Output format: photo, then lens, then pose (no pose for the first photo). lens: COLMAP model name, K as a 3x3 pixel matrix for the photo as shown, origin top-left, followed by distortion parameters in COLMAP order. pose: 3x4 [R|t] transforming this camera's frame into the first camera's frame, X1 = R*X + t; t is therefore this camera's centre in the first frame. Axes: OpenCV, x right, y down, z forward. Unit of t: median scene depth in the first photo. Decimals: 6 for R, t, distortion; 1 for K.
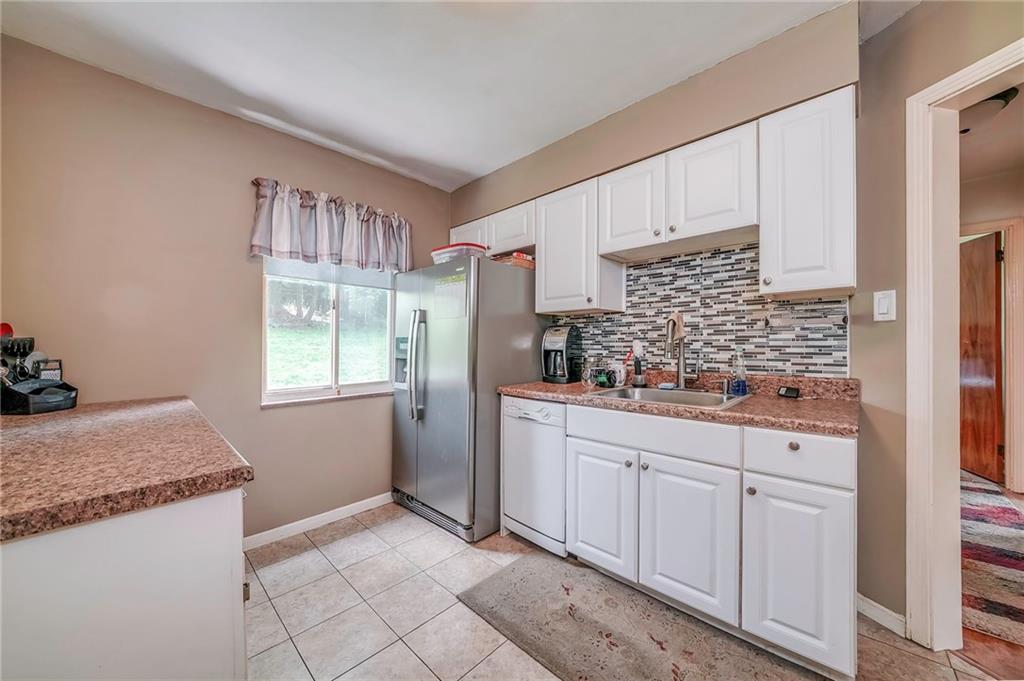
lens RADIAL K [[381.2, 0, 491.5], [0, 381.2, 335.6], [0, 0, 1]] dist [-0.012055, 0.000371]
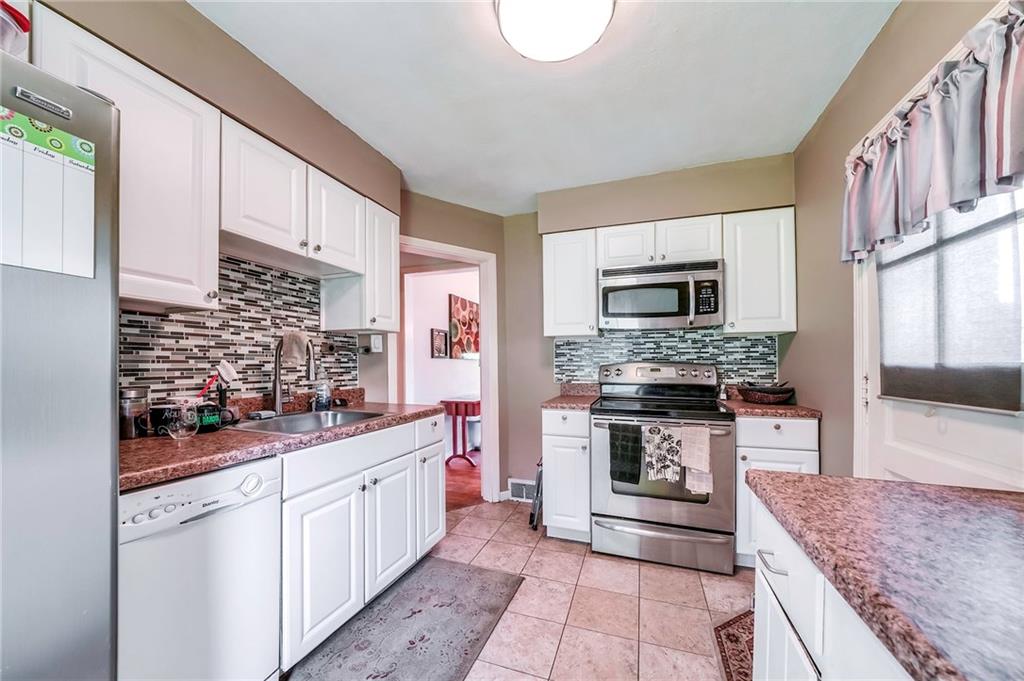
lens RADIAL K [[381.2, 0, 509.5], [0, 381.2, 347.9], [0, 0, 1]] dist [-0.012055, 0.000371]
pose [[-0.455113, 0.044857, 0.889303, -0.552840], [-0.015195, 0.998194, -0.058125, 0.023735], [-0.890304, -0.039967, -0.453610, 0.896254]]
